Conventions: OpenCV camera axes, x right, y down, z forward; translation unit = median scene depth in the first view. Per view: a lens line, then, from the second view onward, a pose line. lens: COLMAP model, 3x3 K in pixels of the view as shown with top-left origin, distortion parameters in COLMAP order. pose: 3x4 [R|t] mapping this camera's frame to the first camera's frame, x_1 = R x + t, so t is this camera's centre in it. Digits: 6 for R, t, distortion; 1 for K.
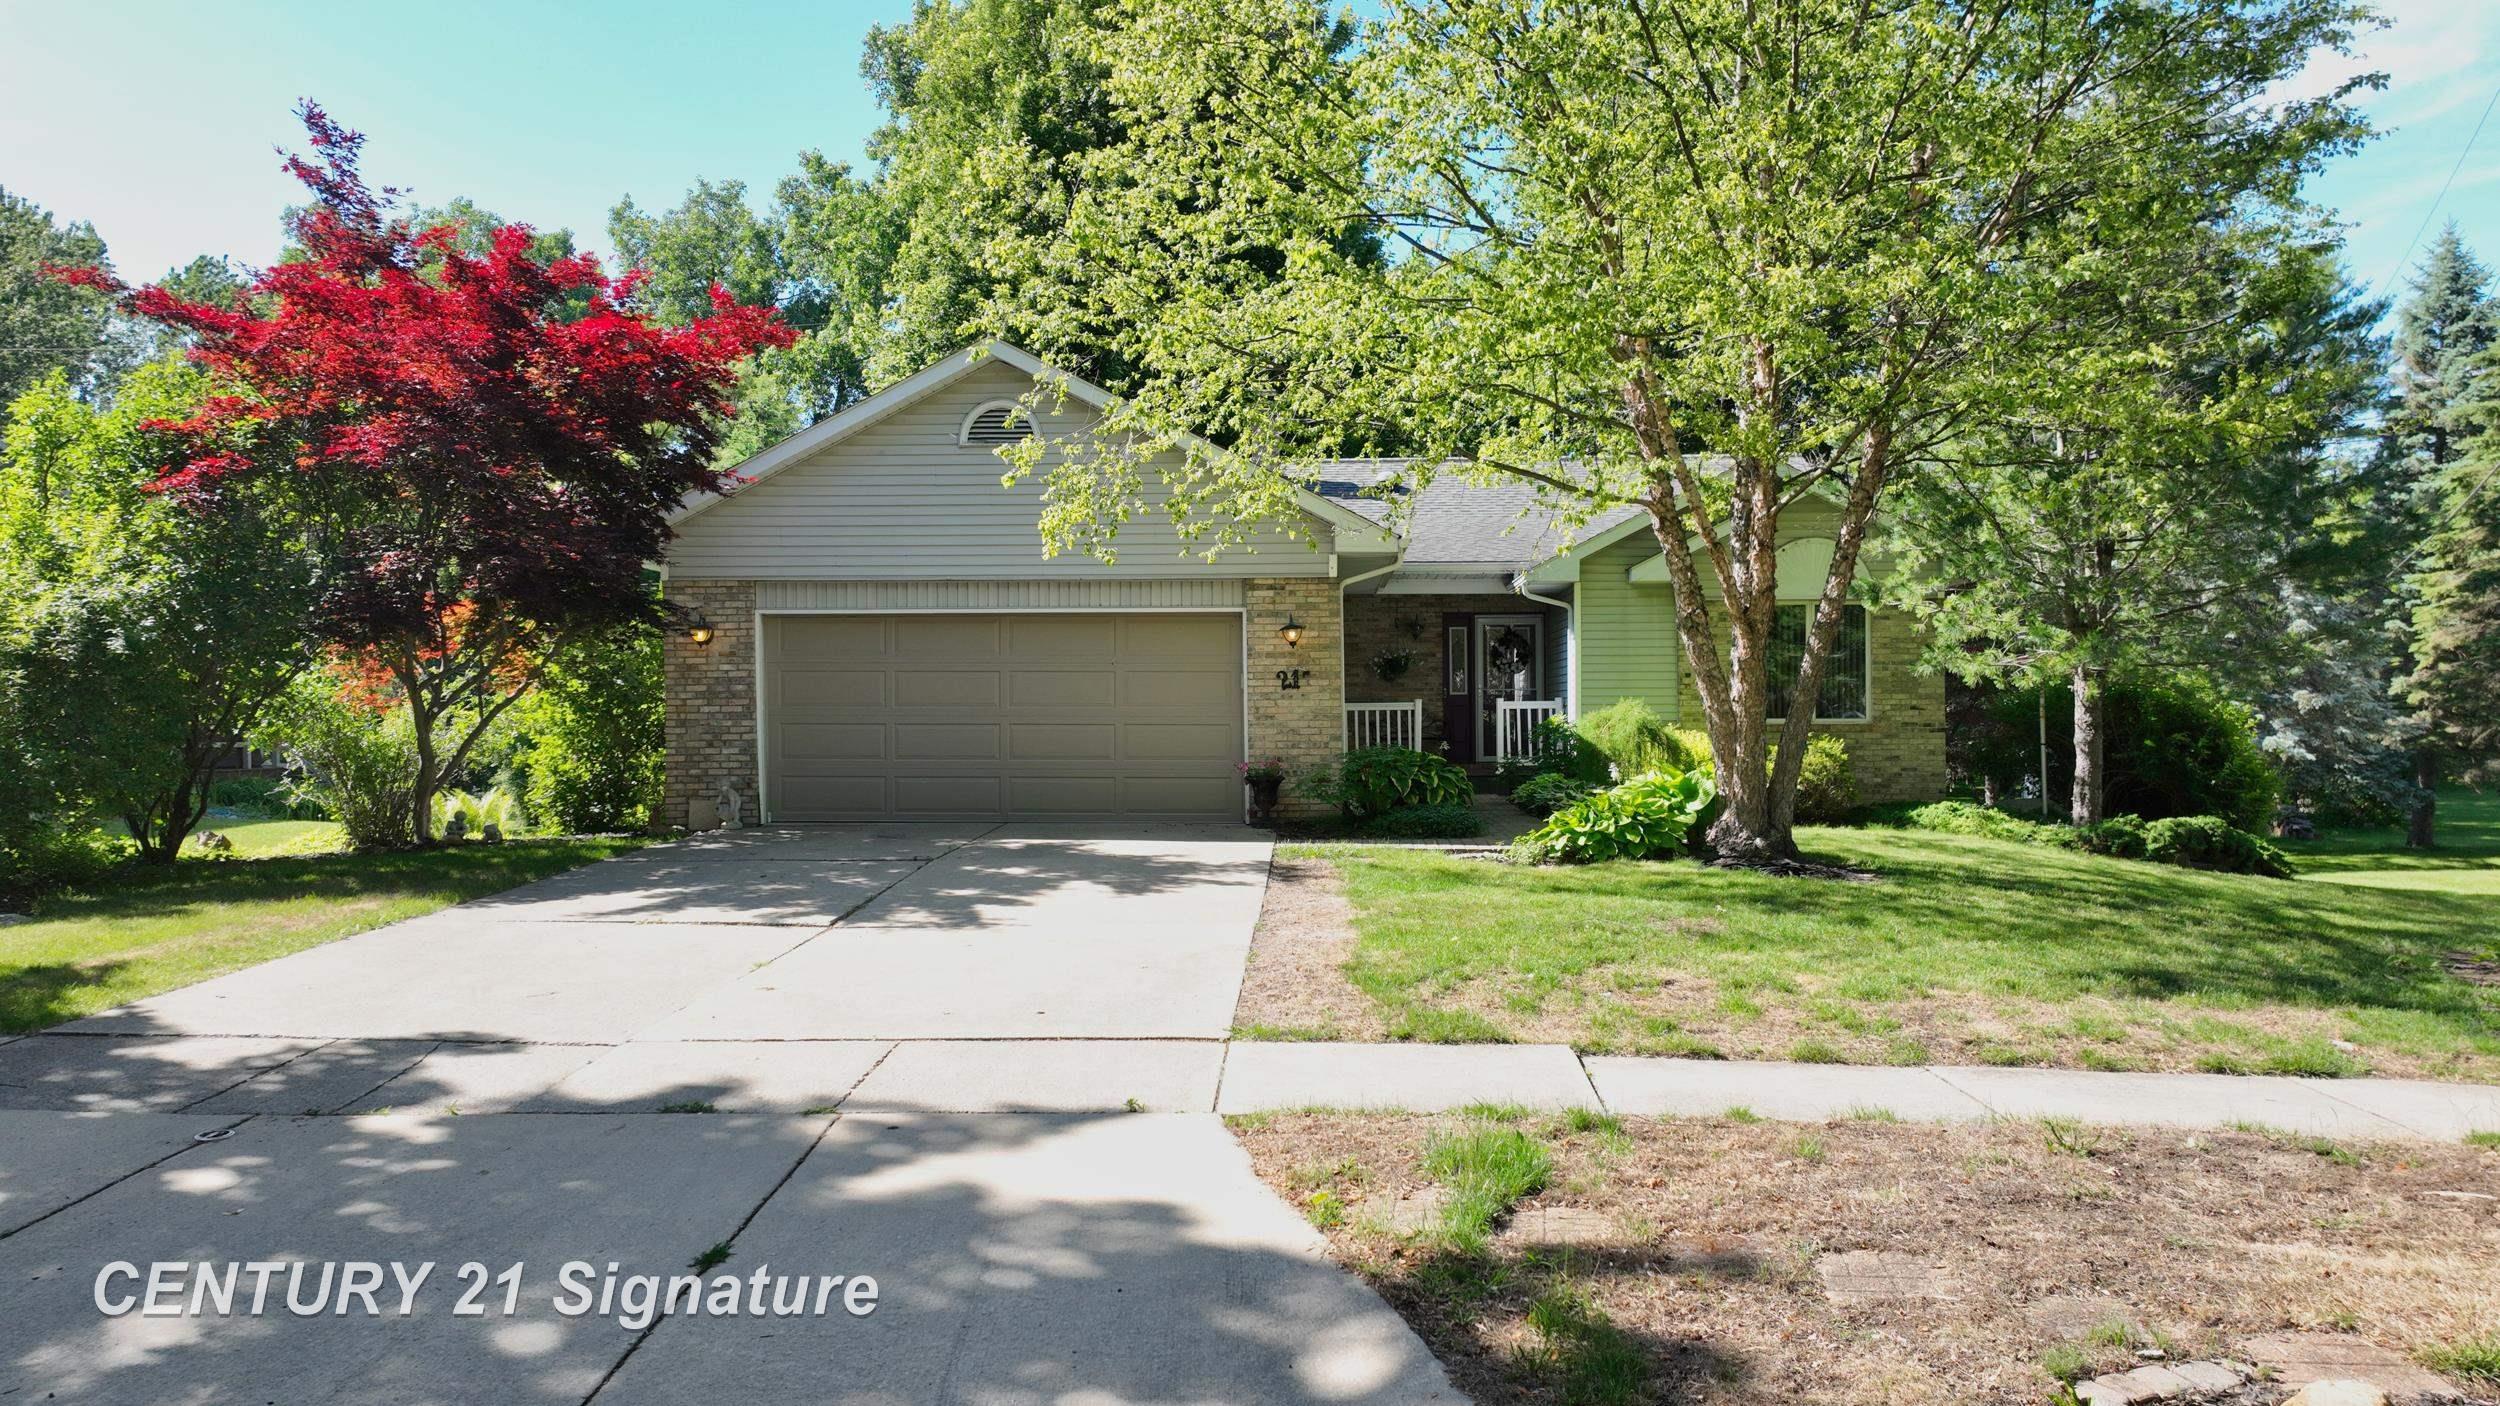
lens RADIAL K [[1767.0, 0, 1242.5], [0, 1767.0, 709.3], [0, 0, 1]] dist [0.000834, 0.013065]
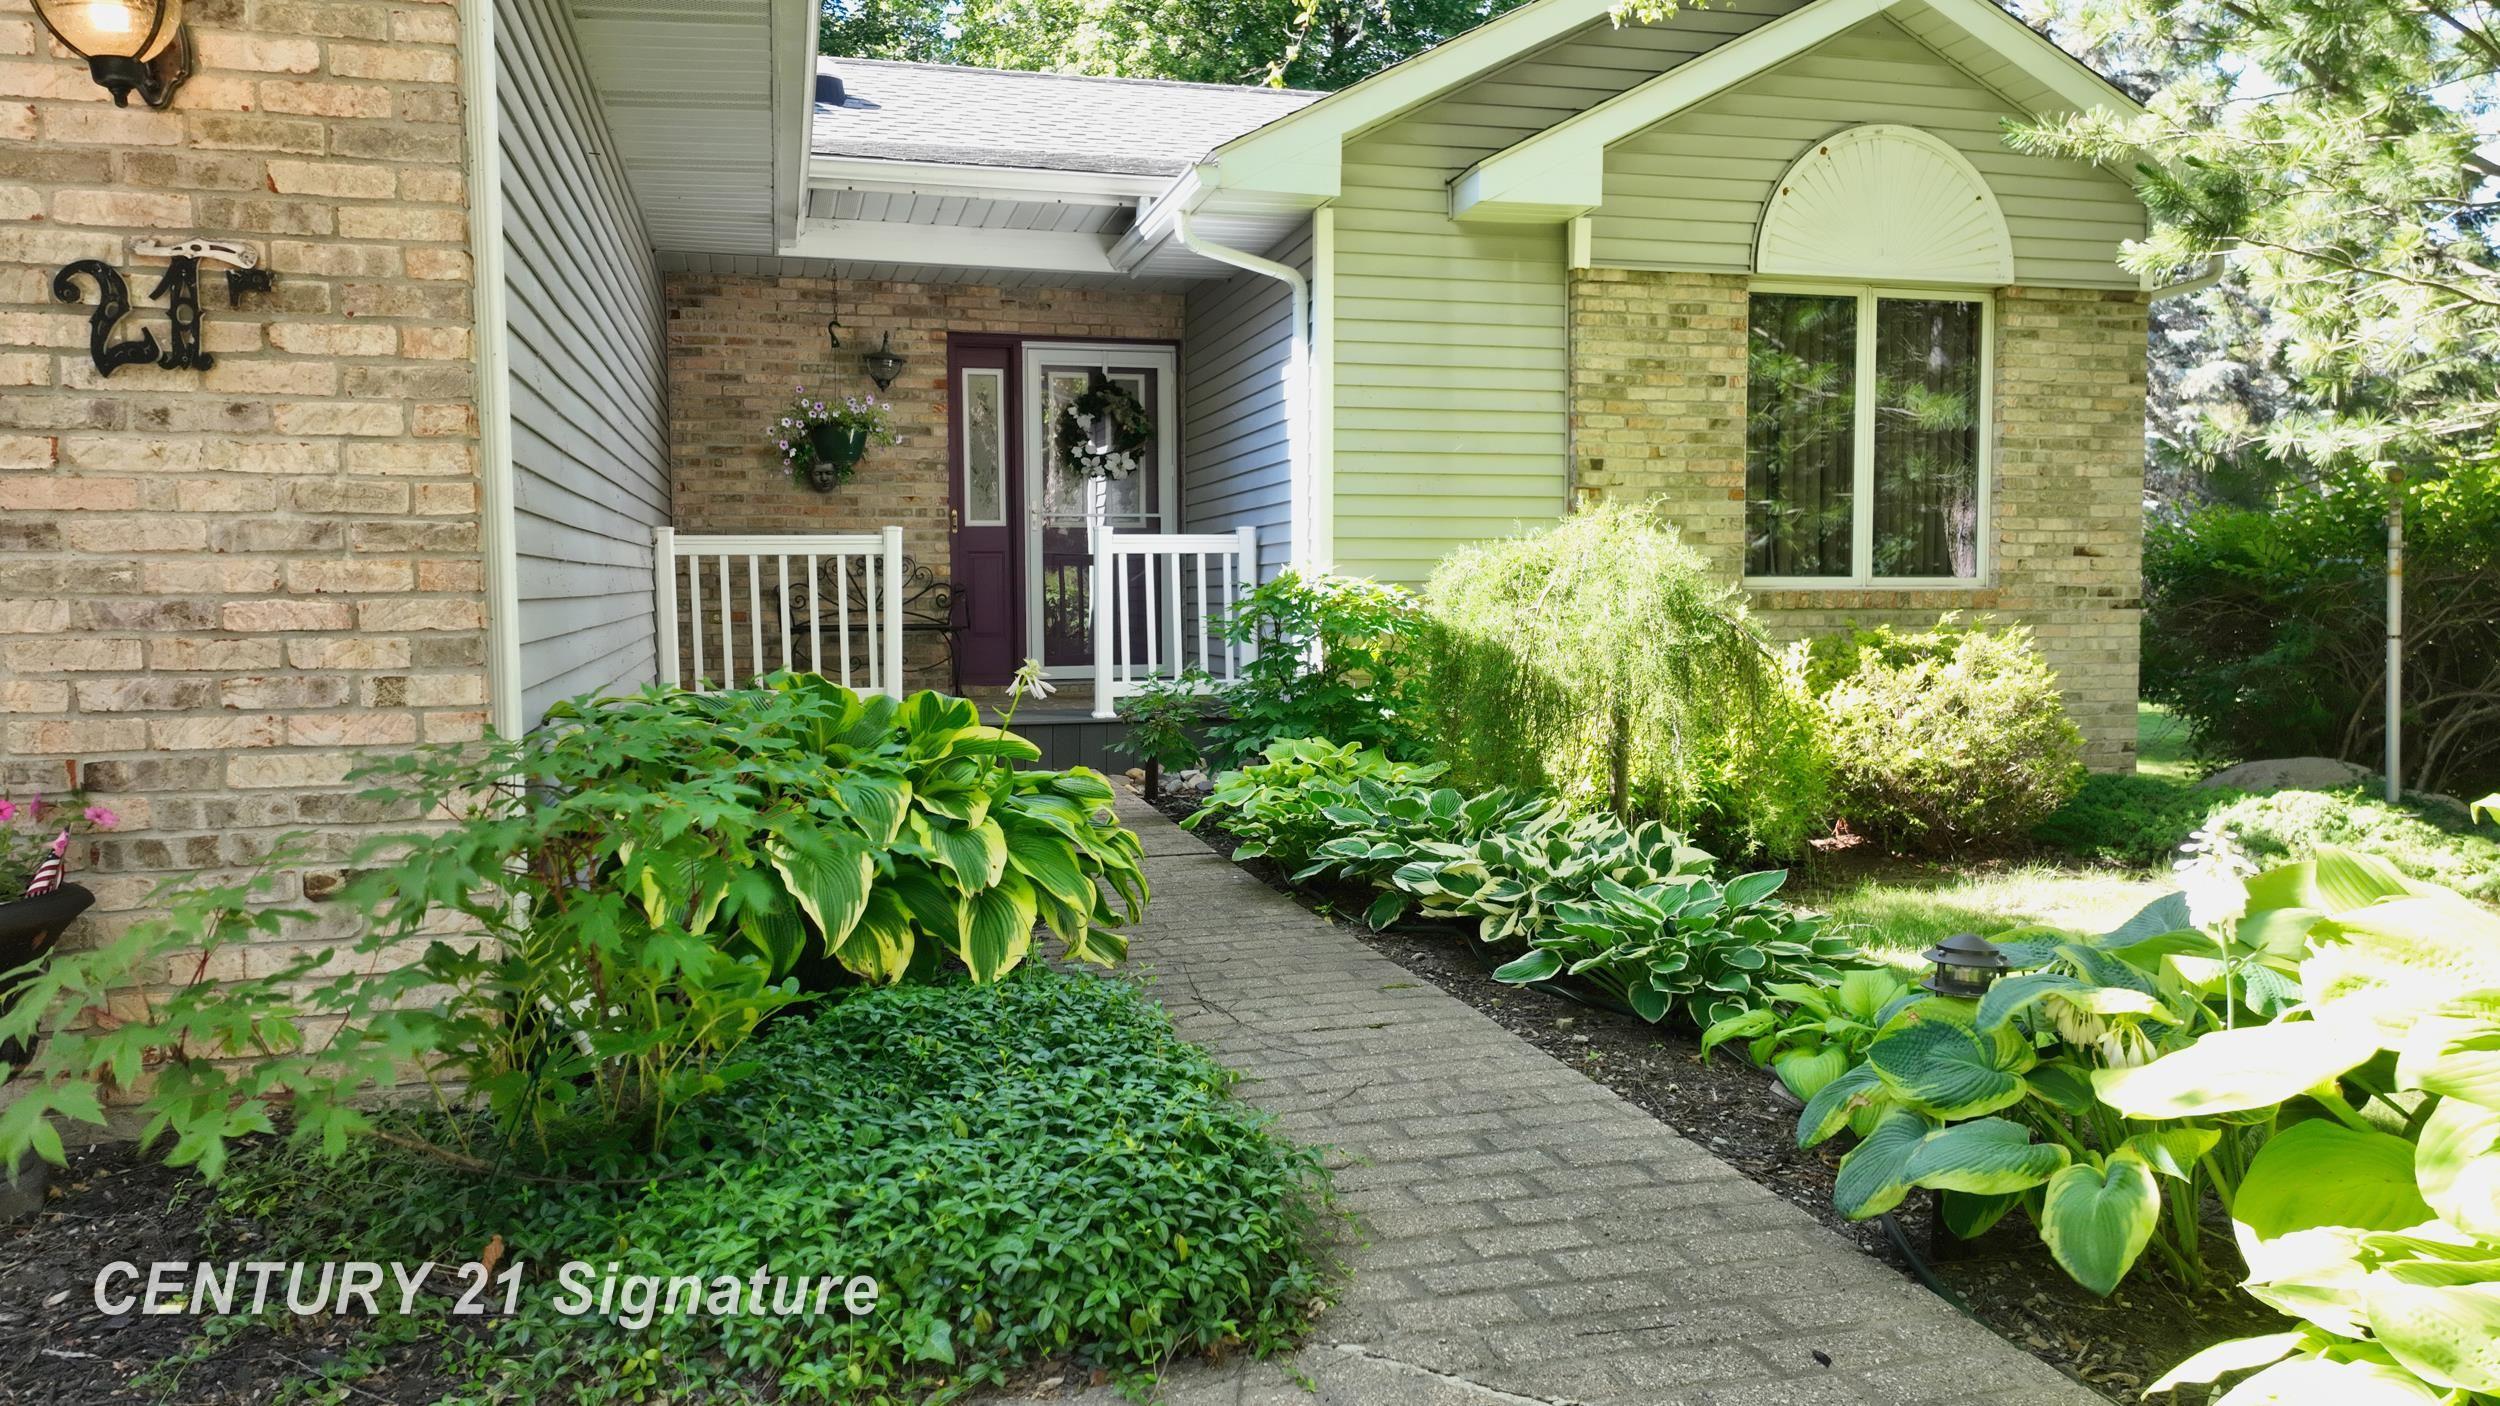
lens RADIAL K [[1767.0, 0, 1251.5], [0, 1767.0, 707.0], [0, 0, 1]] dist [0.000834, 0.013065]
pose [[0.954315, -0.019361, 0.298174, 0.076874], [-0.000988, 0.997689, 0.067944, 0.009316], [-0.298801, -0.065135, 0.952090, 0.796971]]
